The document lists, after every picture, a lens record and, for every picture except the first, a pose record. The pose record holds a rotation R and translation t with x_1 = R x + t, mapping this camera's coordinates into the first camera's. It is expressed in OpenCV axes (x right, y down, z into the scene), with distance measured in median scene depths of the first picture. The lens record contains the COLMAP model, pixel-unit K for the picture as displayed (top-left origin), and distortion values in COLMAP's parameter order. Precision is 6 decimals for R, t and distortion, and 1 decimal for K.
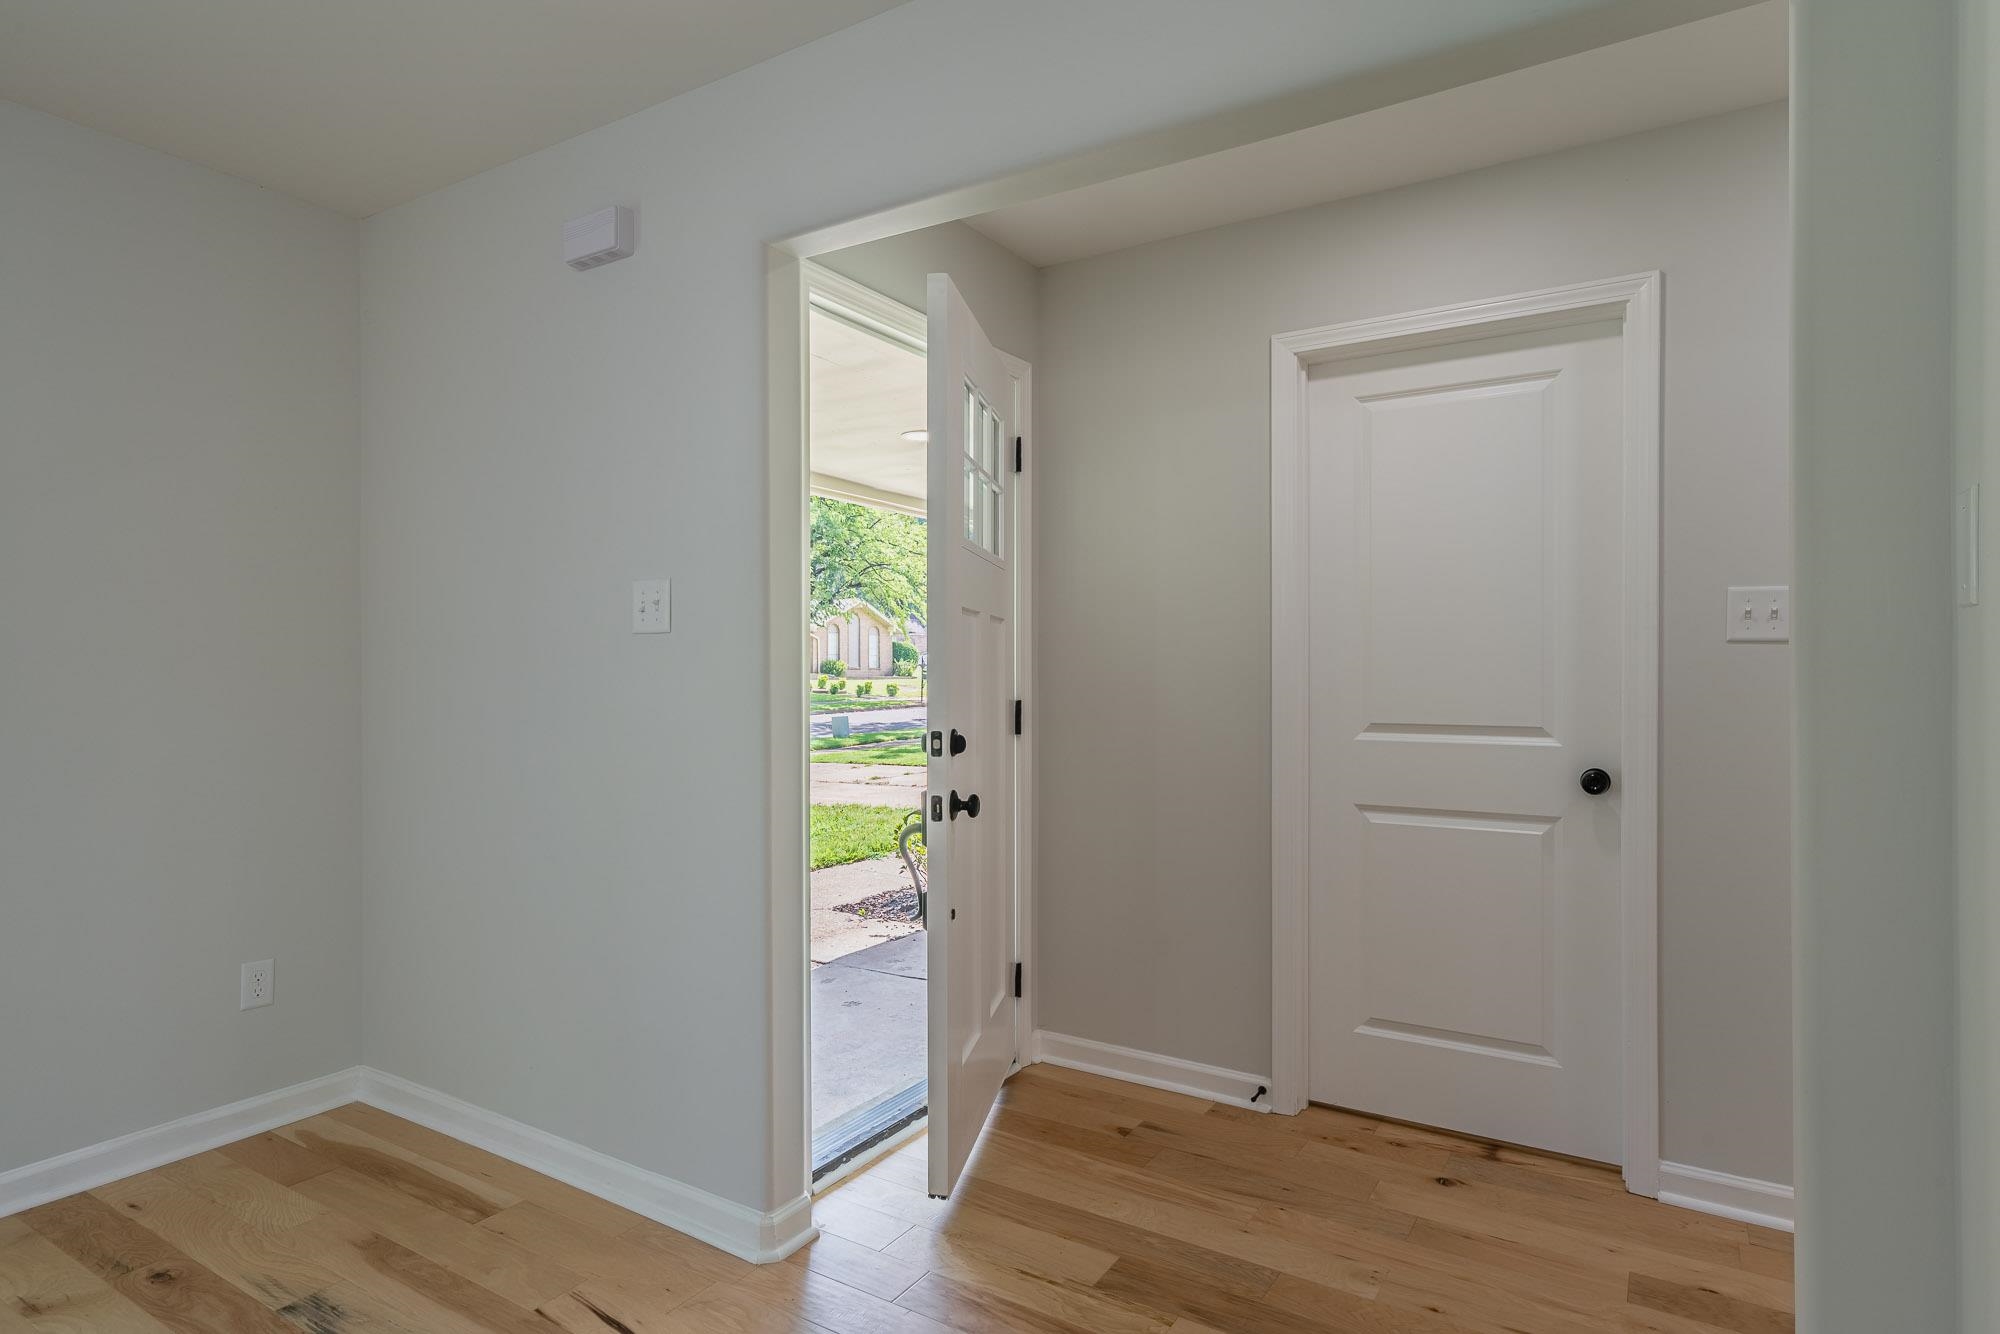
lens RADIAL K [[1089.3, 0, 1005.5], [0, 1089.3, 669.6], [0, 0, 1]] dist [-0.002241, 0.000381]
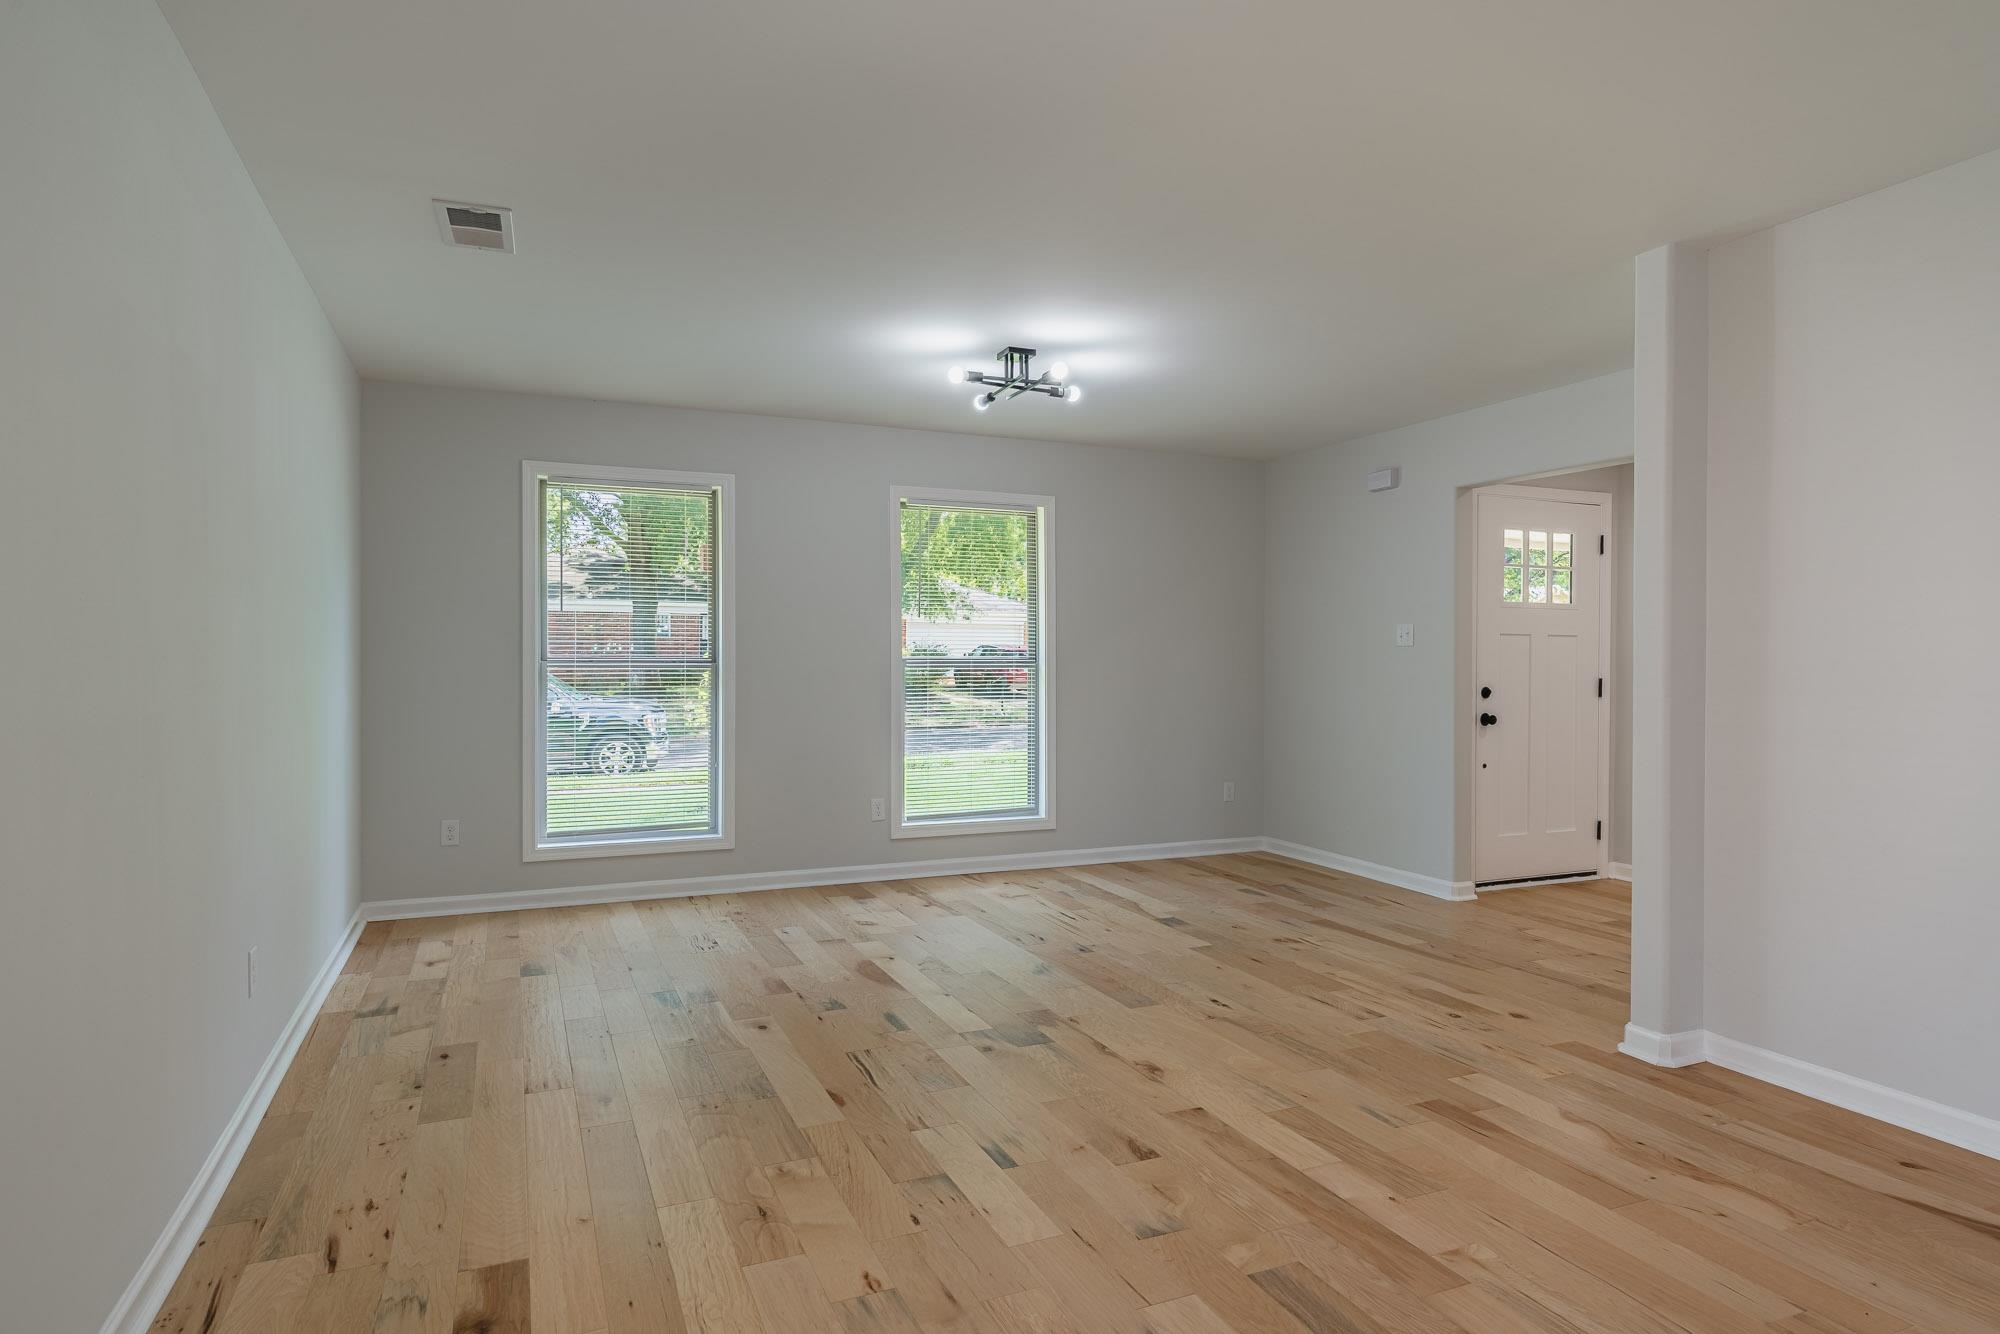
lens RADIAL K [[1089.3, 0, 1007.9], [0, 1089.3, 656.4], [0, 0, 1]] dist [-0.002241, 0.000381]
pose [[0.825732, 0.007593, -0.564012, 0.249144], [-0.001665, 0.999938, 0.011023, -0.032506], [0.564060, -0.008163, 0.825693, -1.211789]]
